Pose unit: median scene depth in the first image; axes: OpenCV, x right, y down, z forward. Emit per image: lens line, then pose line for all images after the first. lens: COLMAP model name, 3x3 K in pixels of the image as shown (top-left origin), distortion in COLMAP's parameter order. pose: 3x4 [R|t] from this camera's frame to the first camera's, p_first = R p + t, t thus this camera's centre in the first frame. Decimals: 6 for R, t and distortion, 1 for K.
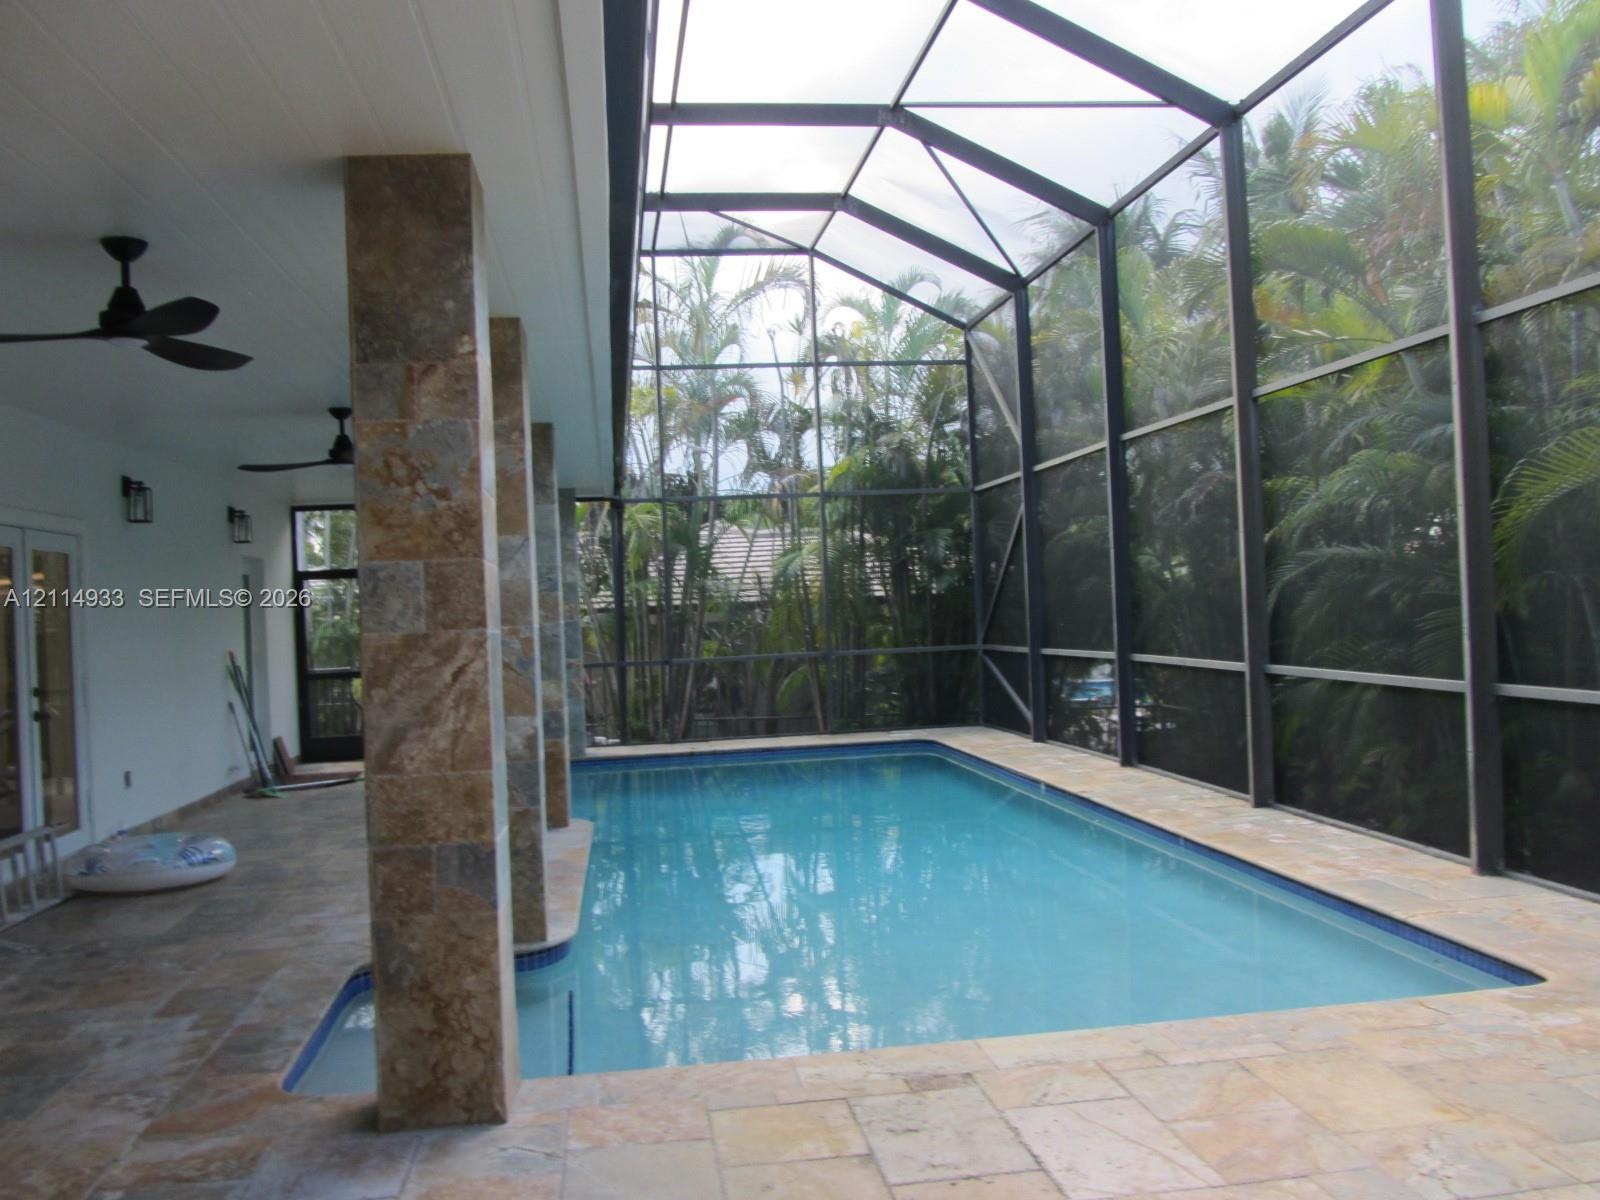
lens RADIAL K [[1334.9, 0, 802.6], [0, 1334.9, 600.7], [0, 0, 1]] dist [-0.040875, -0.006218]
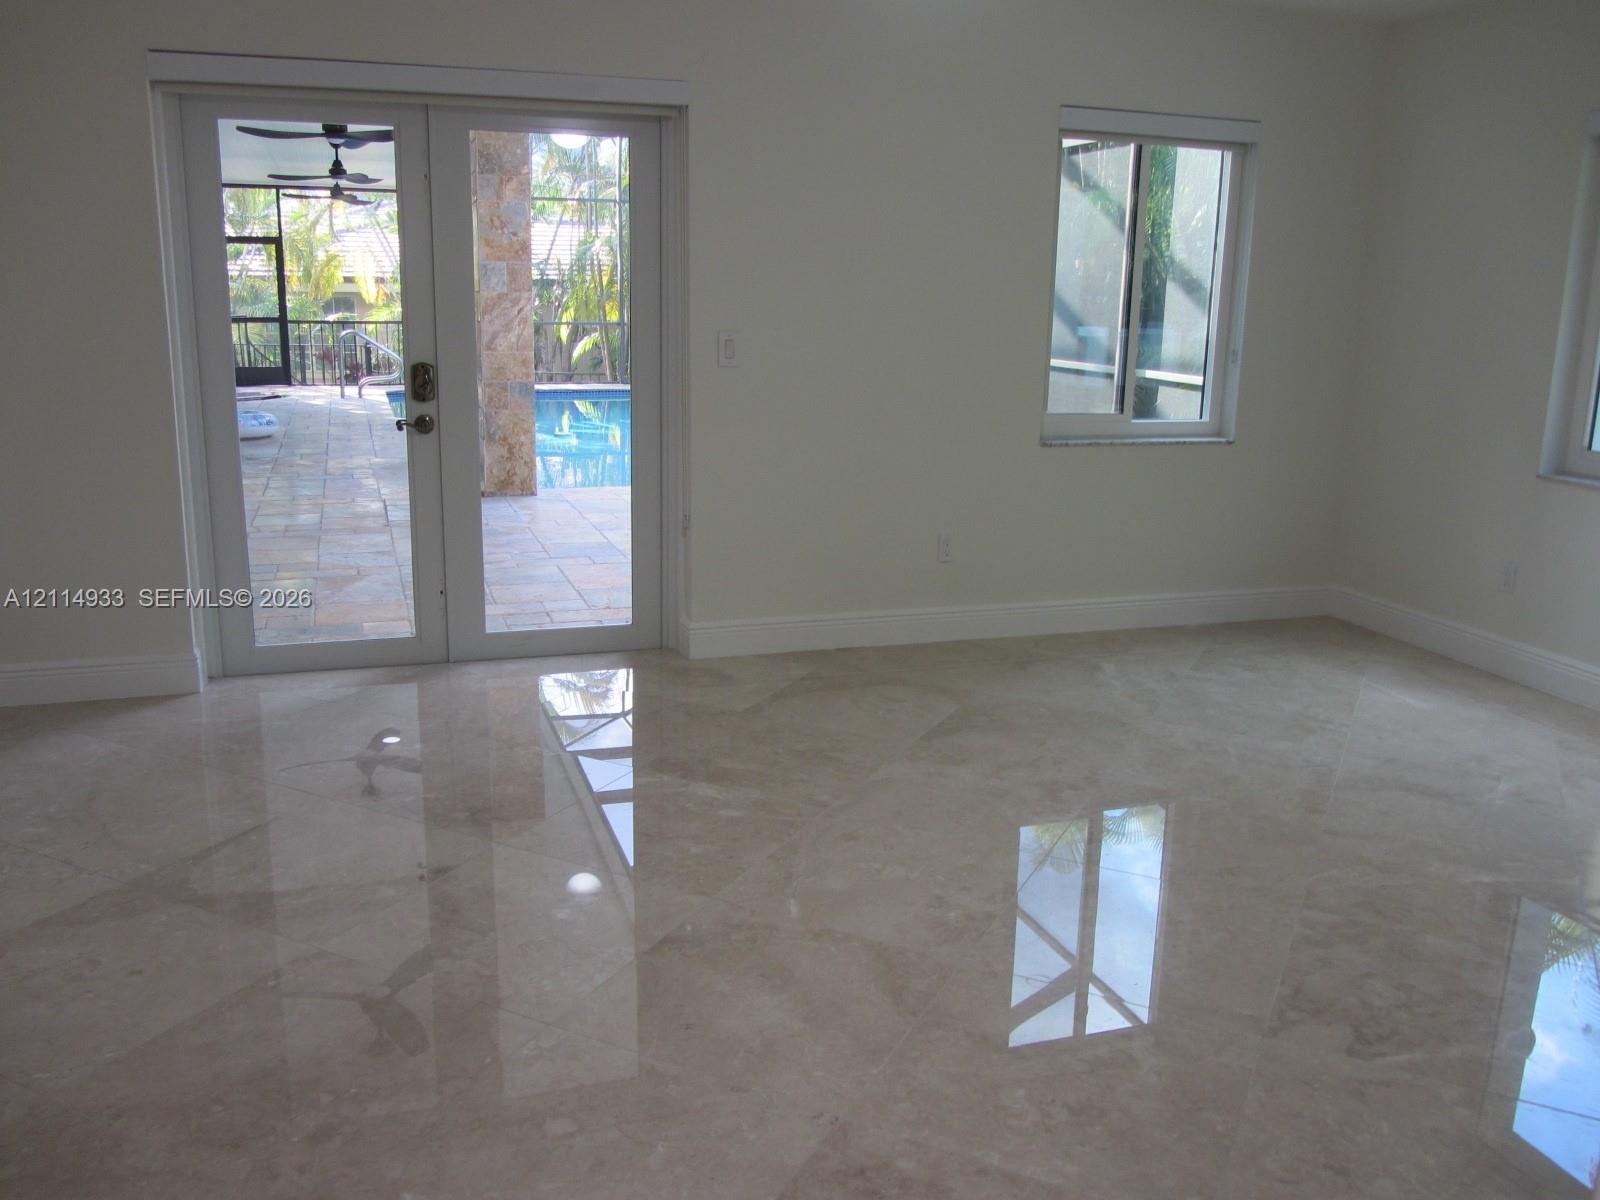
lens RADIAL K [[1334.9, 0, 801.9], [0, 1334.9, 595.6], [0, 0, 1]] dist [-0.040875, -0.006218]
pose [[0.980683, 0.019049, 0.194673, -0.217481], [-0.063037, 0.972927, 0.222350, -0.011242], [-0.185167, -0.230326, 0.955334, -1.522388]]
